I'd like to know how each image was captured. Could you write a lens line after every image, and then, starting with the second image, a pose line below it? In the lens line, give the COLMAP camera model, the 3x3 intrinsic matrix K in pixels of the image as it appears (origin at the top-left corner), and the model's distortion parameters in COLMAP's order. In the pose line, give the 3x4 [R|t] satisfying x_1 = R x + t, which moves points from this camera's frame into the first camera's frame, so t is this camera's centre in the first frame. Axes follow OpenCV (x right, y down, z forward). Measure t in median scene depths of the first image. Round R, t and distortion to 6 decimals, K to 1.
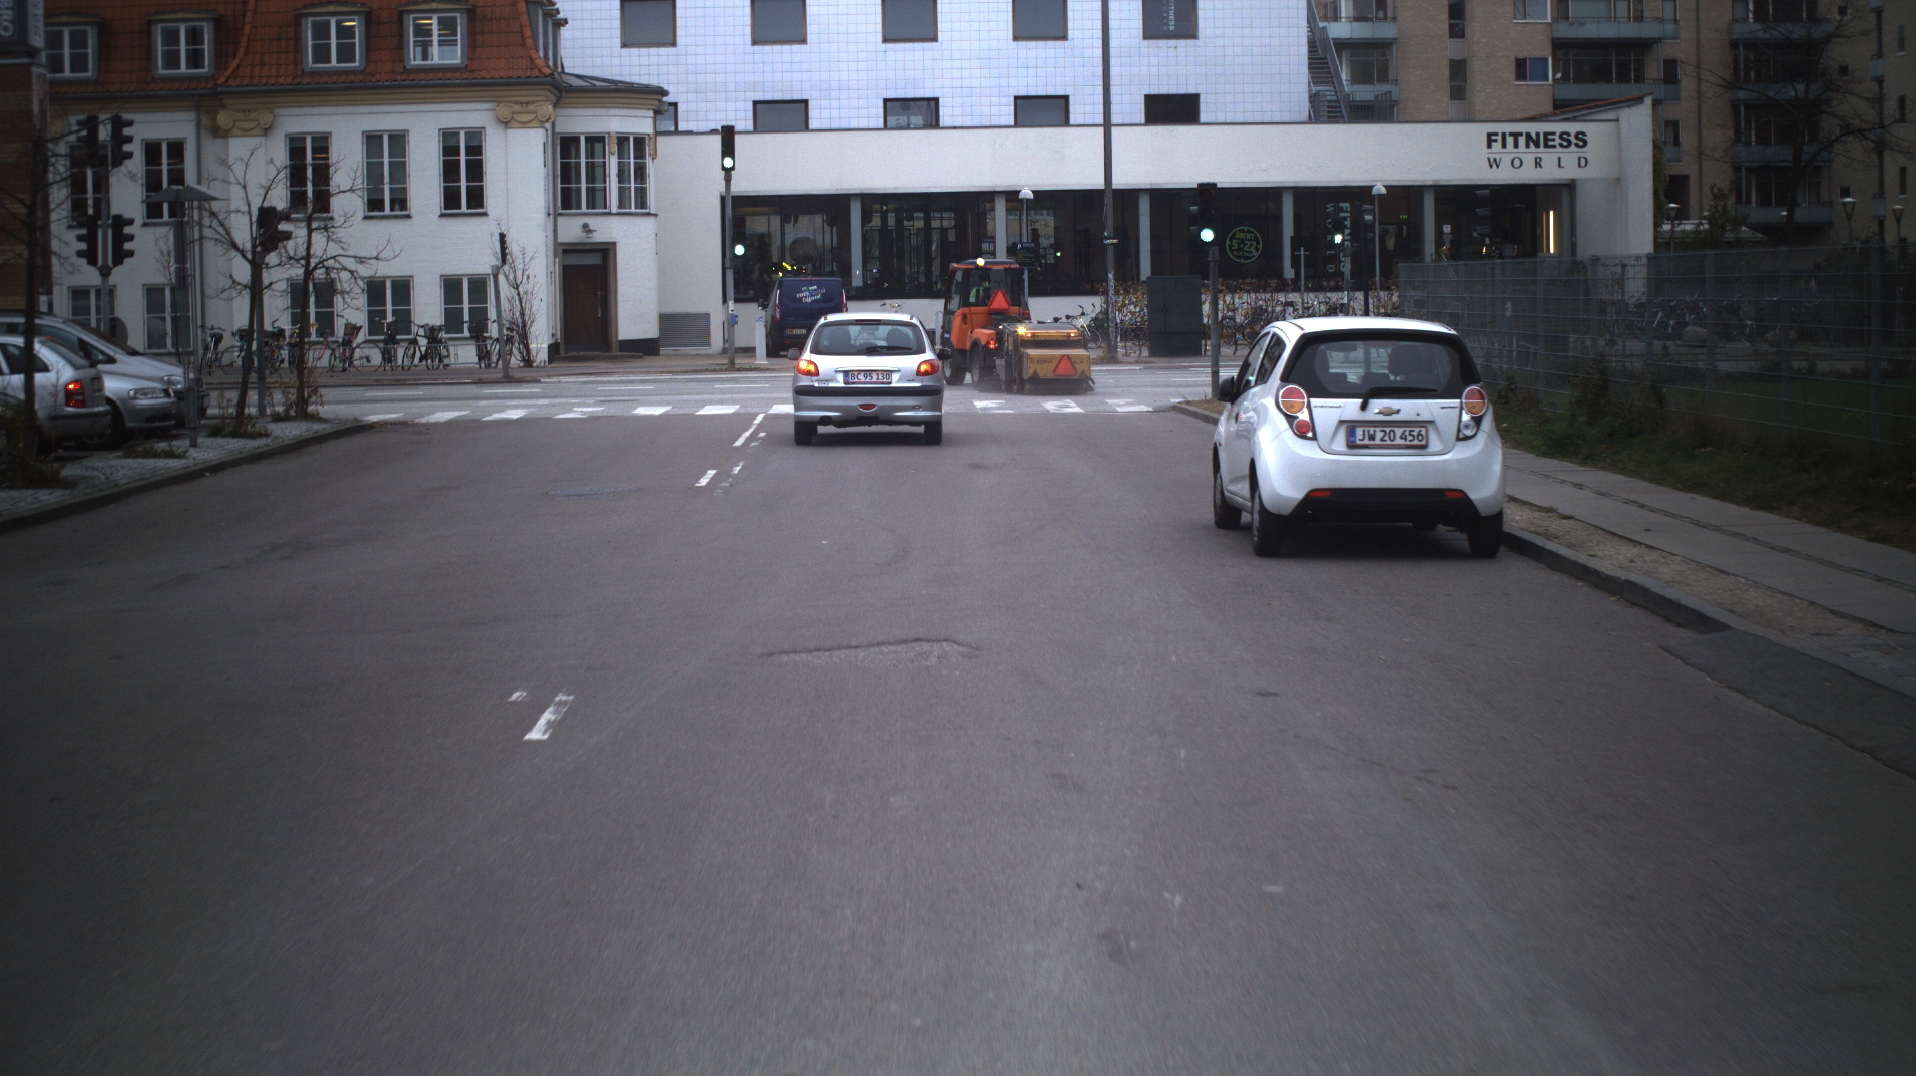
lens RADIAL K [[3396.7, 0, 948.7], [0, 3396.7, 525.1], [0, 0, 1]] dist [-0.240507, 0.000000]
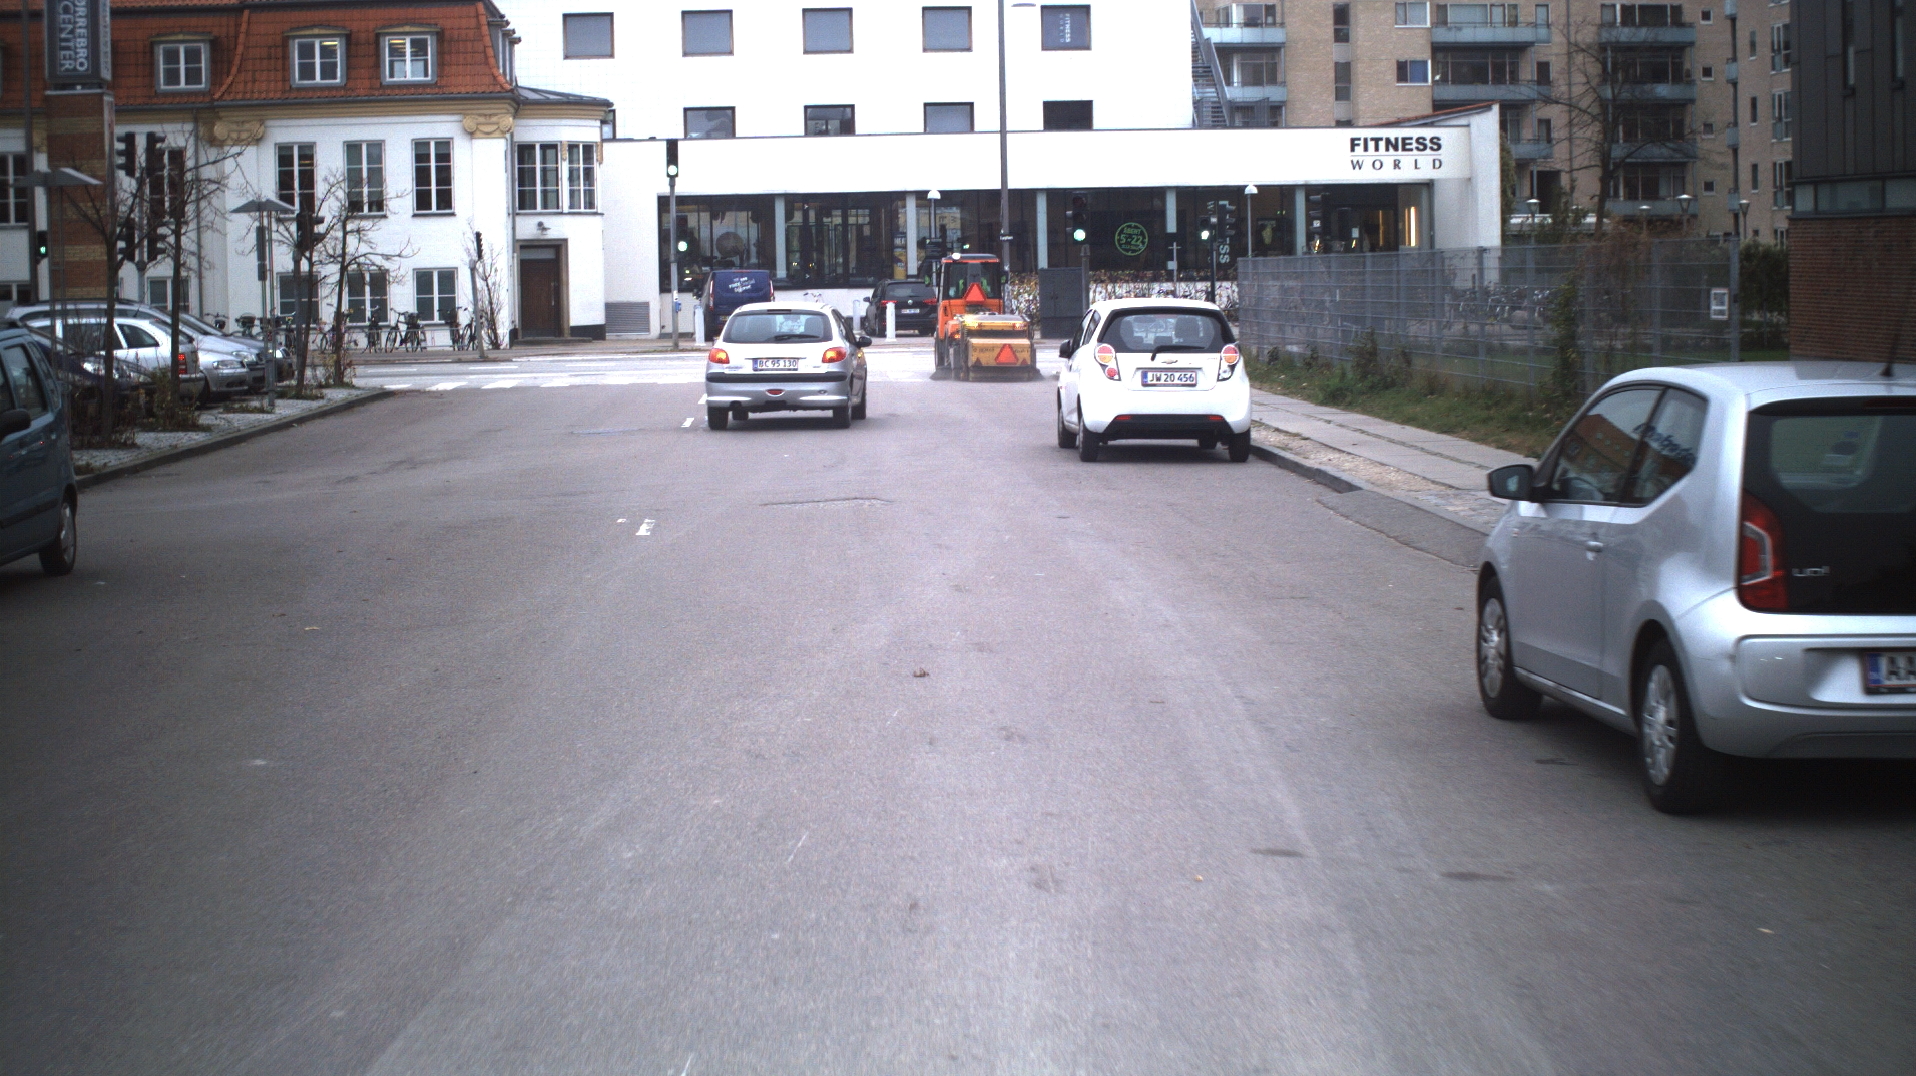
lens RADIAL K [[3396.7, 0, 951.8], [0, 3396.7, 541.2], [0, 0, 1]] dist [-0.240507, 0.000000]
pose [[0.999643, -0.003552, 0.026469, -0.001282], [0.003353, 0.999966, 0.007568, 0.008705], [-0.026495, -0.007476, 0.999621, -0.125461]]
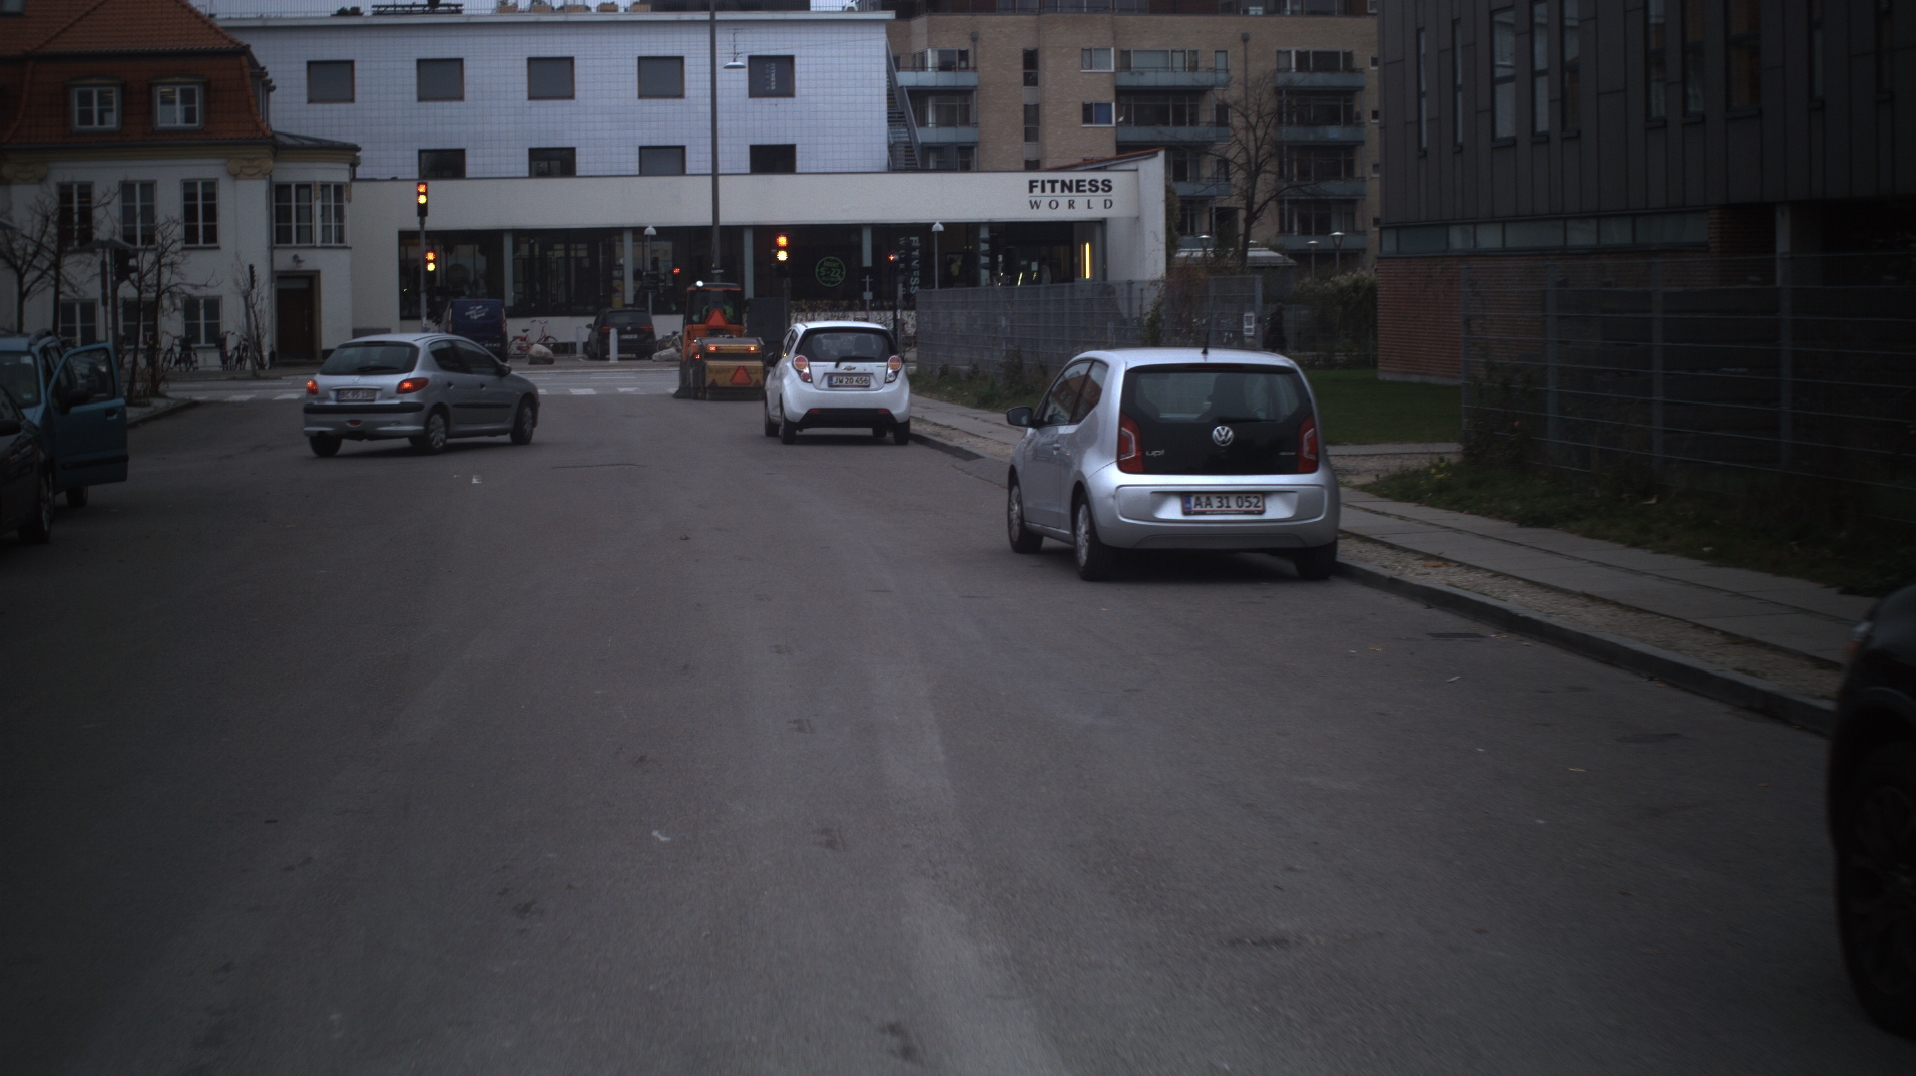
lens RADIAL K [[3396.7, 0, 970.1], [0, 3396.7, 545.3], [0, 0, 1]] dist [-0.240507, 0.000000]
pose [[0.992909, -0.004519, 0.118793, -0.009086], [0.004523, 0.999990, 0.000234, 0.018011], [-0.118793, 0.000305, 0.992919, -0.251942]]
